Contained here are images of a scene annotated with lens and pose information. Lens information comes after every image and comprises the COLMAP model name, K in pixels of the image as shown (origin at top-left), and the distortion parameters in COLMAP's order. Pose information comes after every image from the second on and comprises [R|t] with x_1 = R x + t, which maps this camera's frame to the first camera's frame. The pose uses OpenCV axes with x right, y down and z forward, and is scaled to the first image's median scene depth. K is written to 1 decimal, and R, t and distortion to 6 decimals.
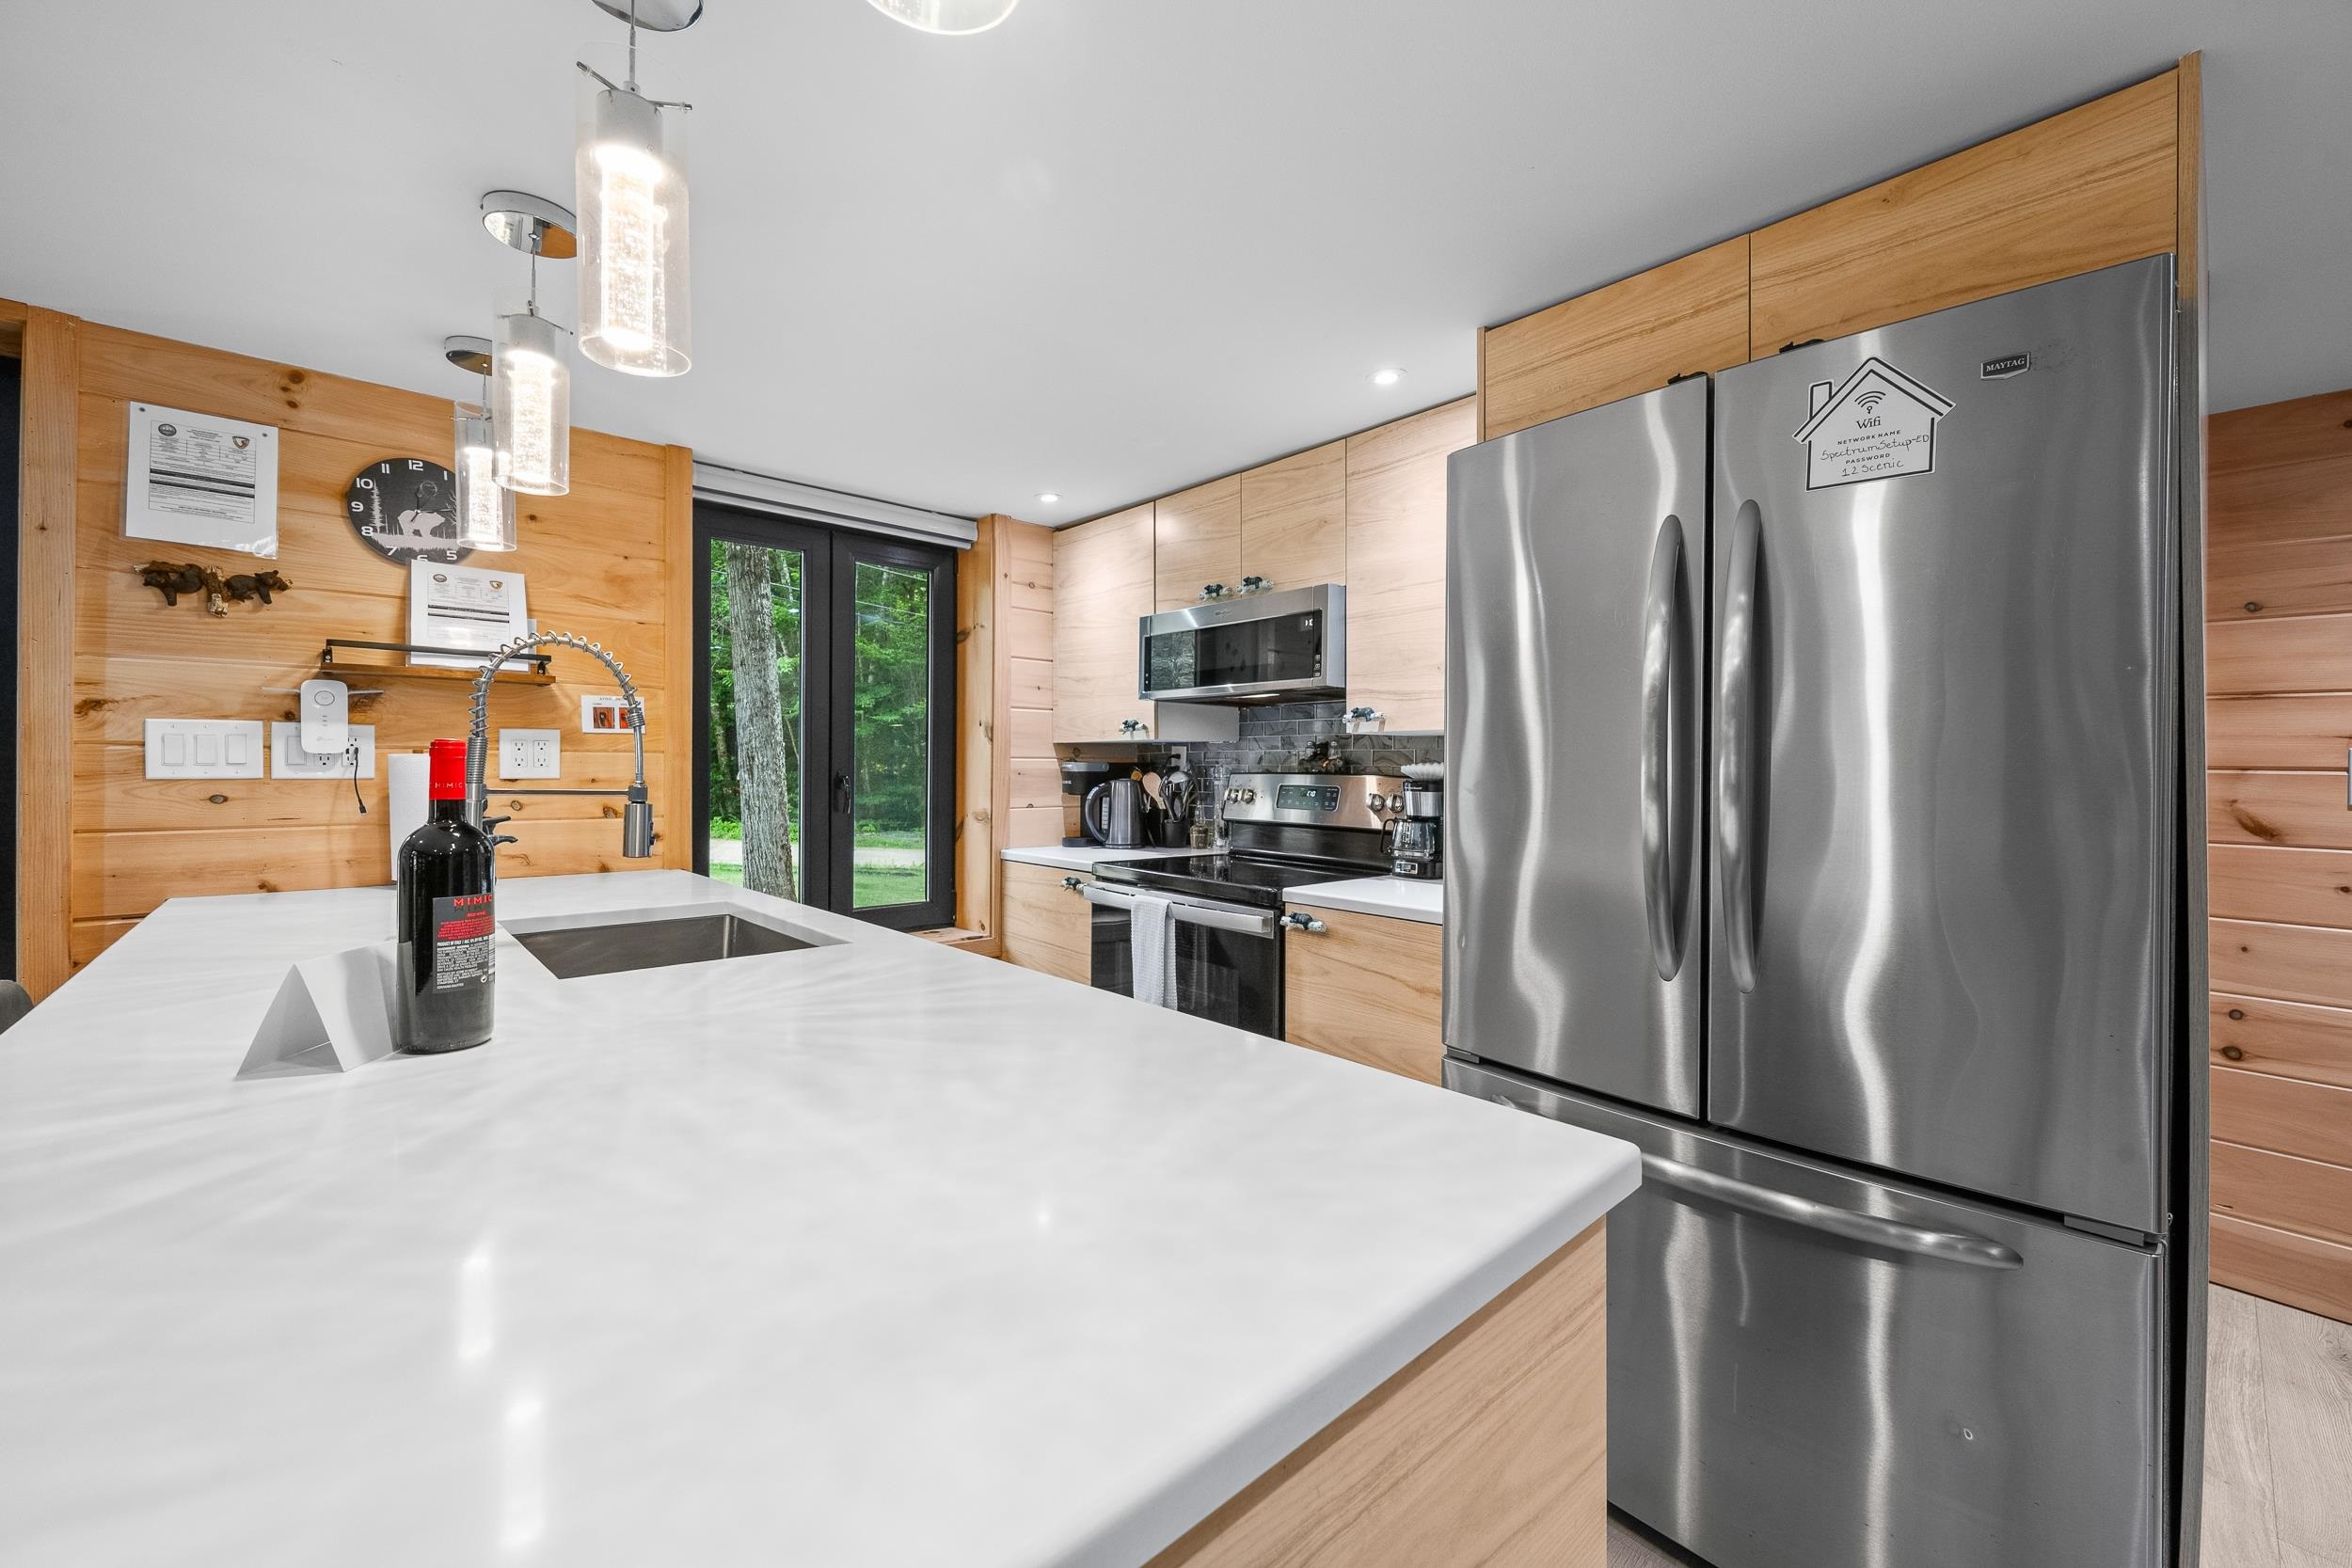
lens RADIAL K [[920.0, 0, 1185.7], [0, 920.0, 773.8], [0, 0, 1]] dist [0.000697, -0.000336]
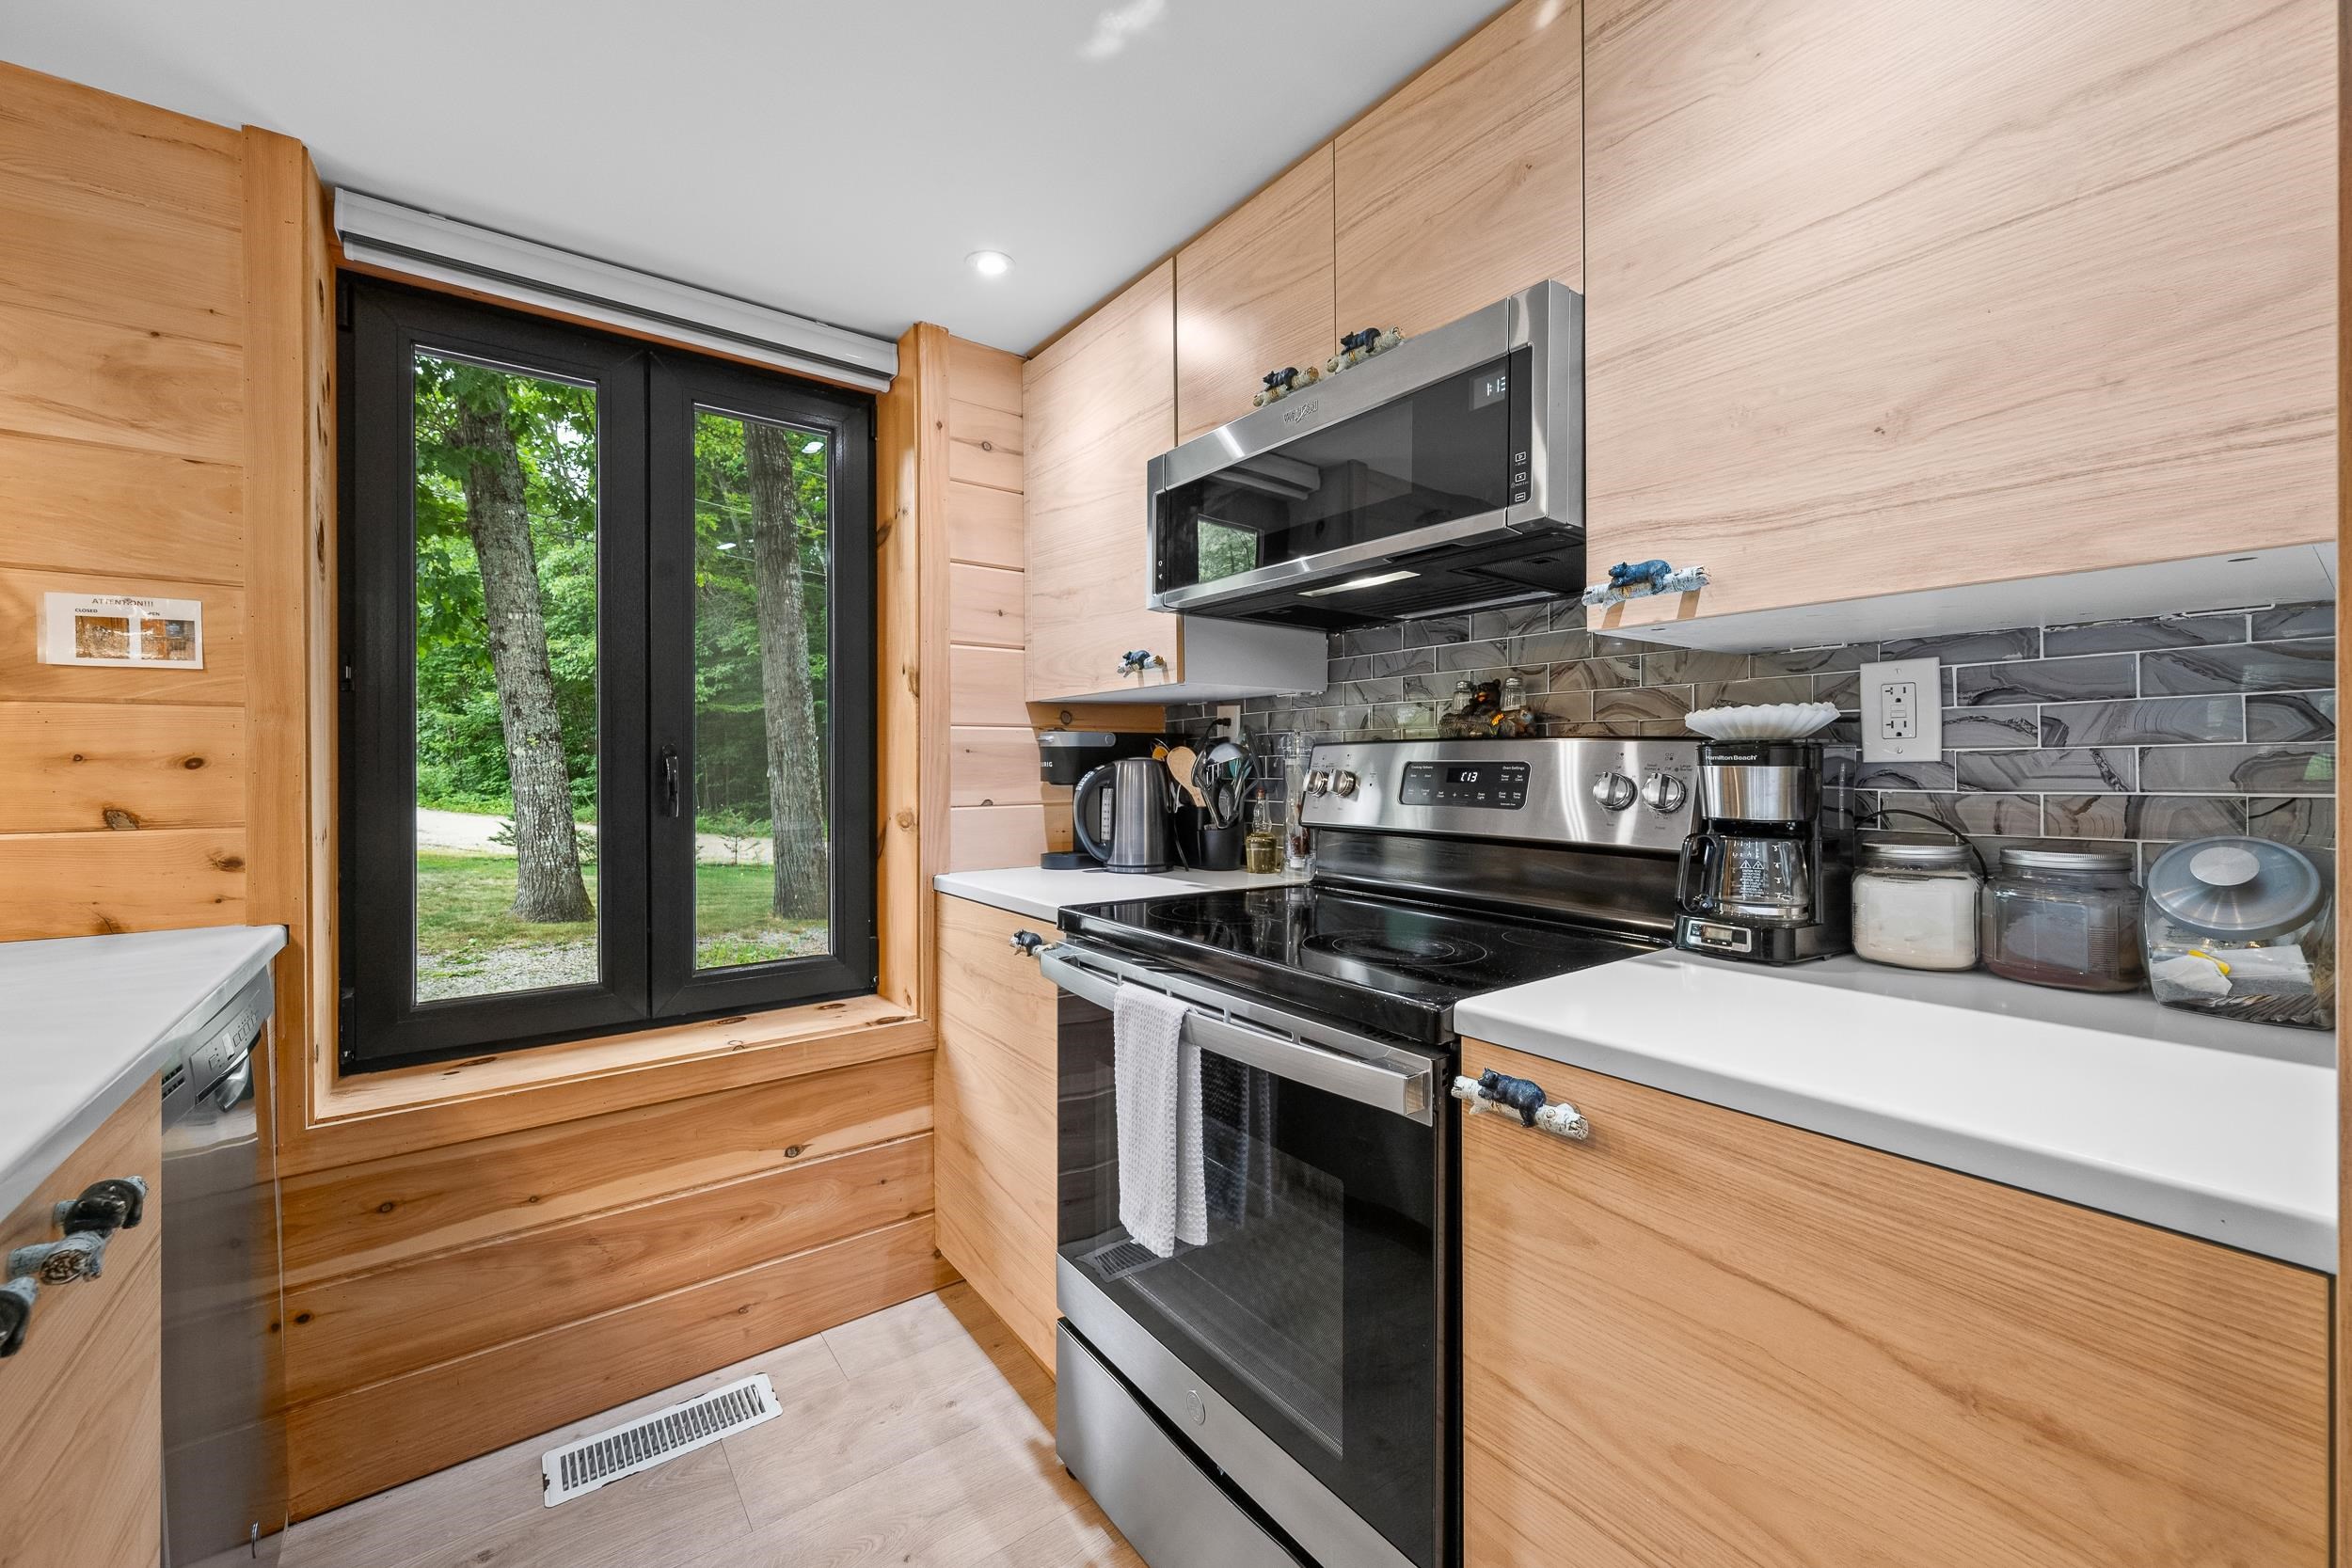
lens RADIAL K [[920.0, 0, 1182.4], [0, 920.0, 773.3], [0, 0, 1]] dist [0.000697, -0.000336]
pose [[0.996568, -0.007953, -0.082396, 0.014458], [0.008173, 0.999964, 0.002337, 0.015974], [0.082374, -0.003002, 0.996597, 0.428131]]
